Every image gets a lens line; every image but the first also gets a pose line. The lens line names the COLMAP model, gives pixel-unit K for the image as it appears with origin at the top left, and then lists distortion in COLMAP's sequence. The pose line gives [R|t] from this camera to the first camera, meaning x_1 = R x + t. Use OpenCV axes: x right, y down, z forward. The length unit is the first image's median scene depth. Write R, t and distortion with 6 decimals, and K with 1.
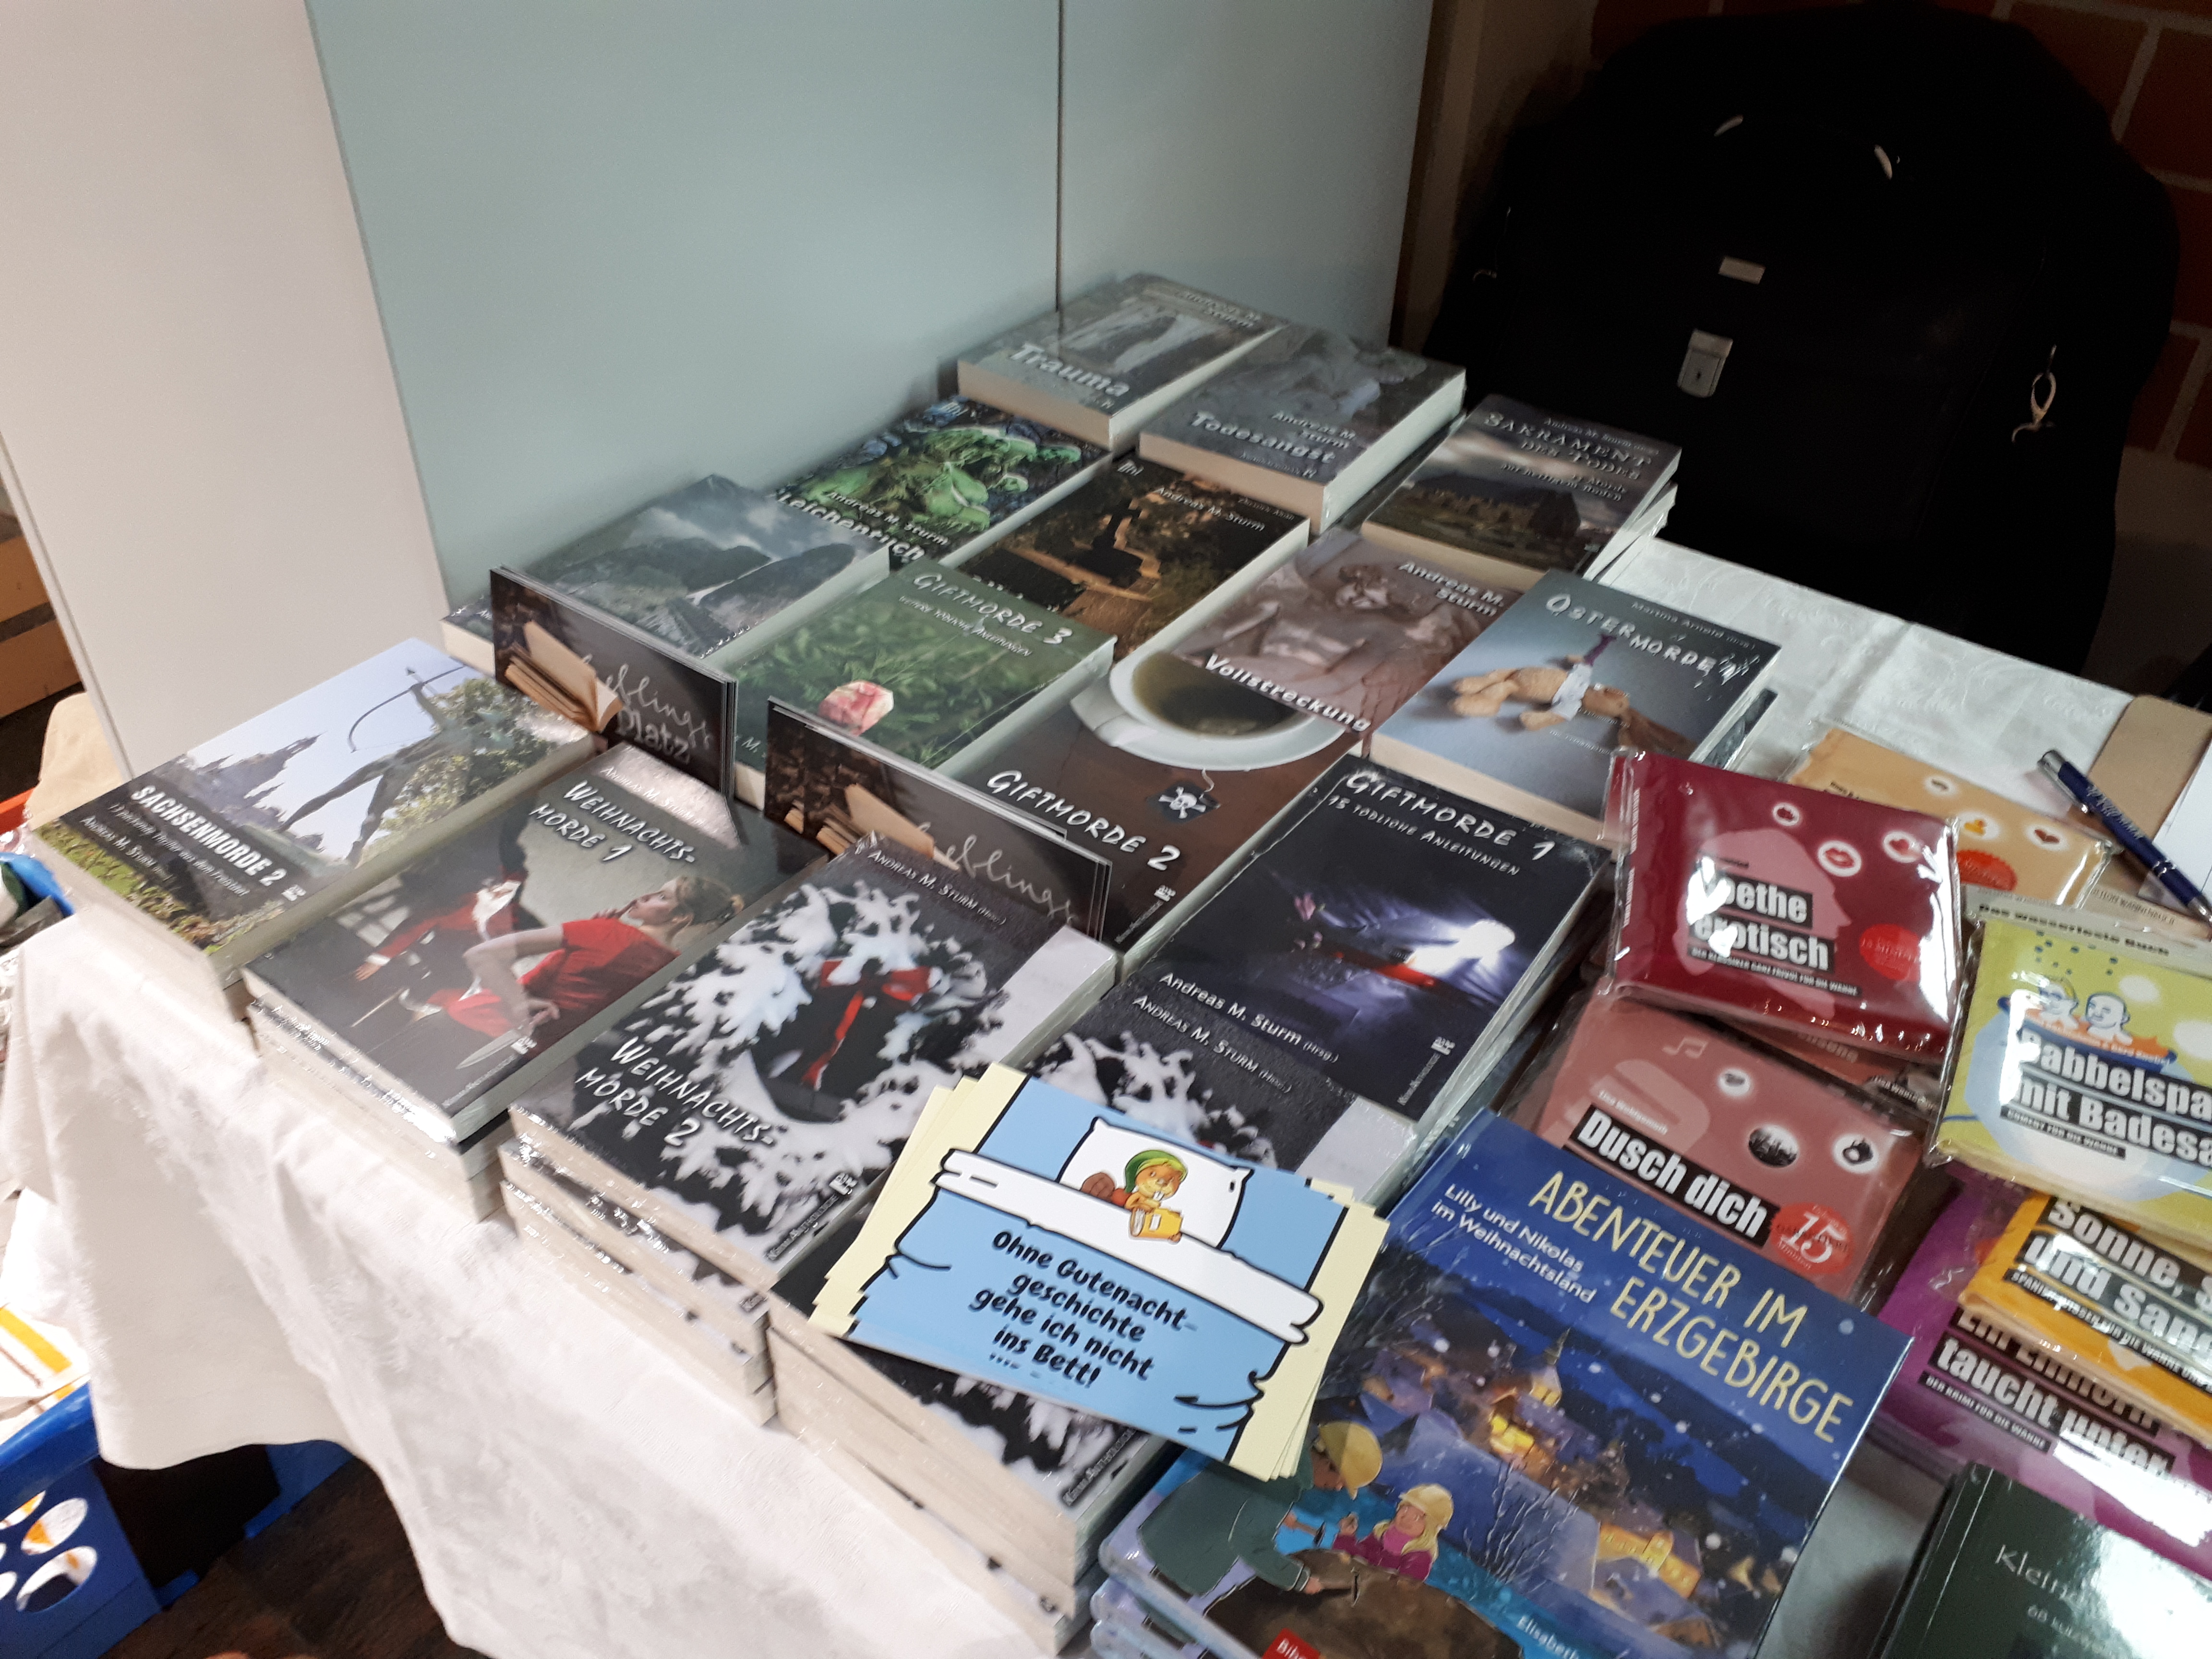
lens RADIAL K [[1775.9, 0, 1076.7], [0, 1775.9, 797.1], [0, 0, 1]] dist [0.076477, -0.122427]
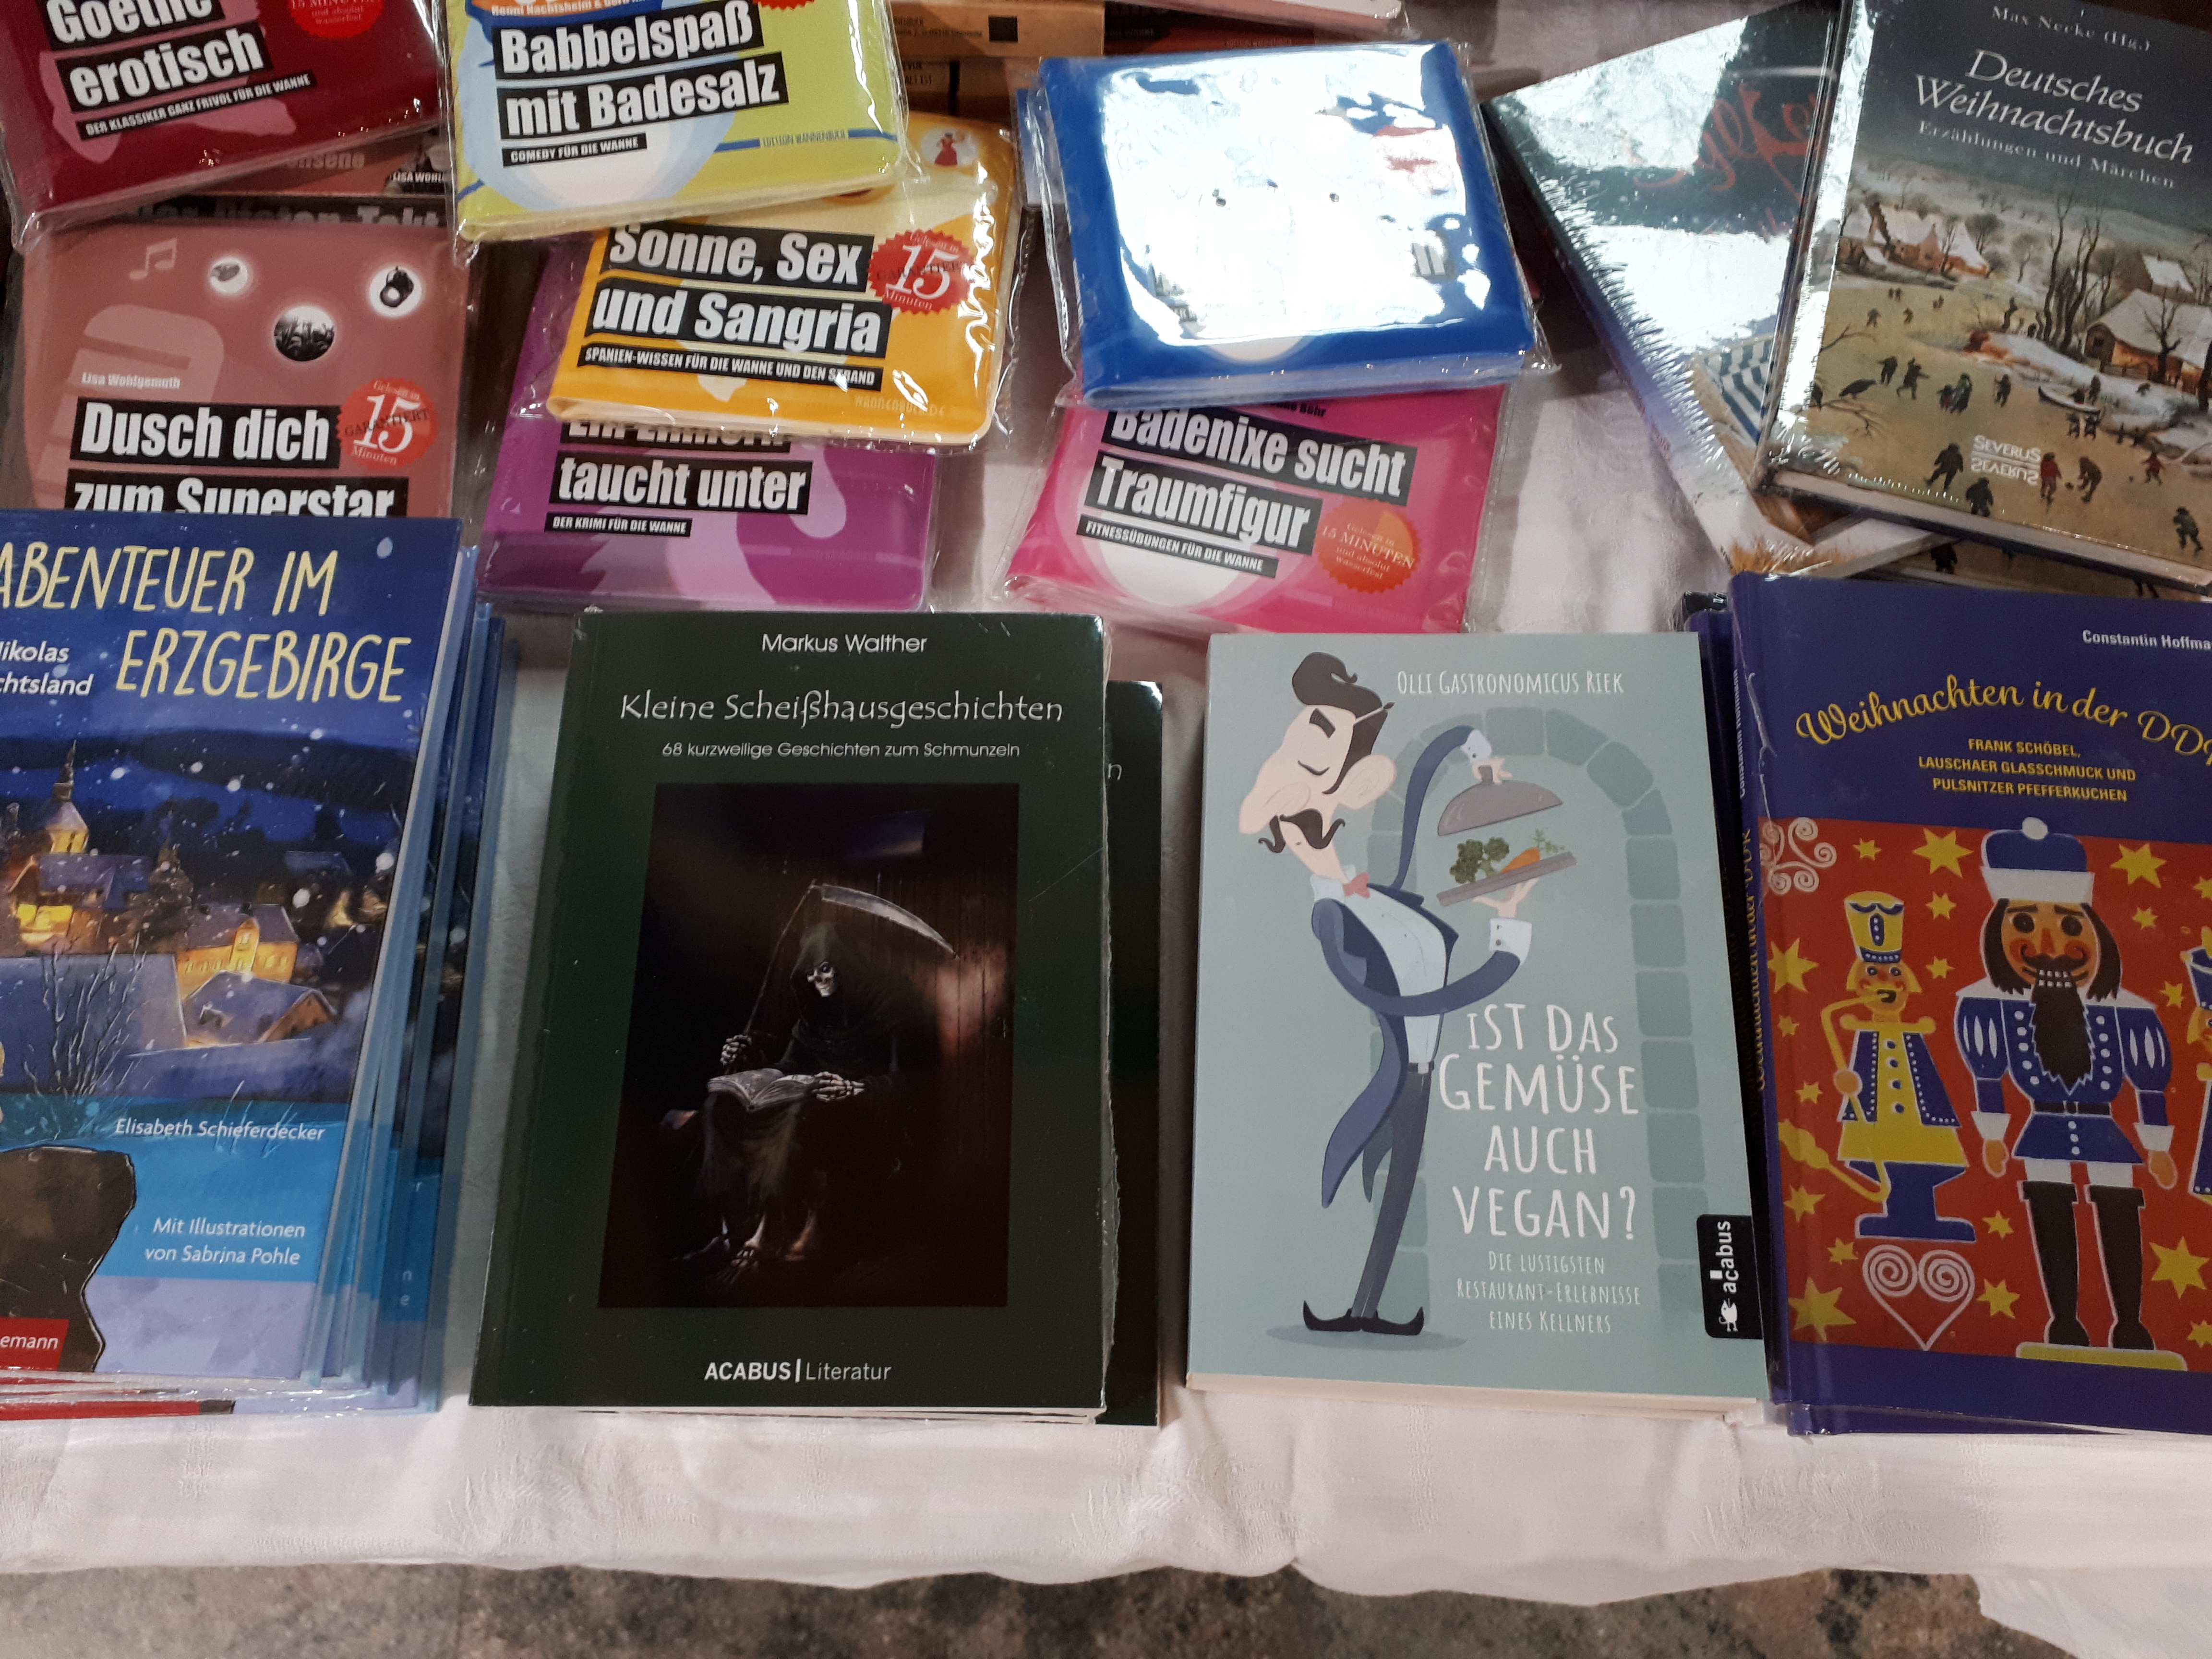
lens RADIAL K [[1775.9, 0, 1062.8], [0, 1775.9, 850.6], [0, 0, 1]] dist [0.076477, -0.122427]
pose [[0.794968, -0.572145, 0.201684, 0.369669], [0.387449, 0.734659, 0.556920, 0.051785], [-0.466808, -0.364591, 0.805707, 0.125353]]
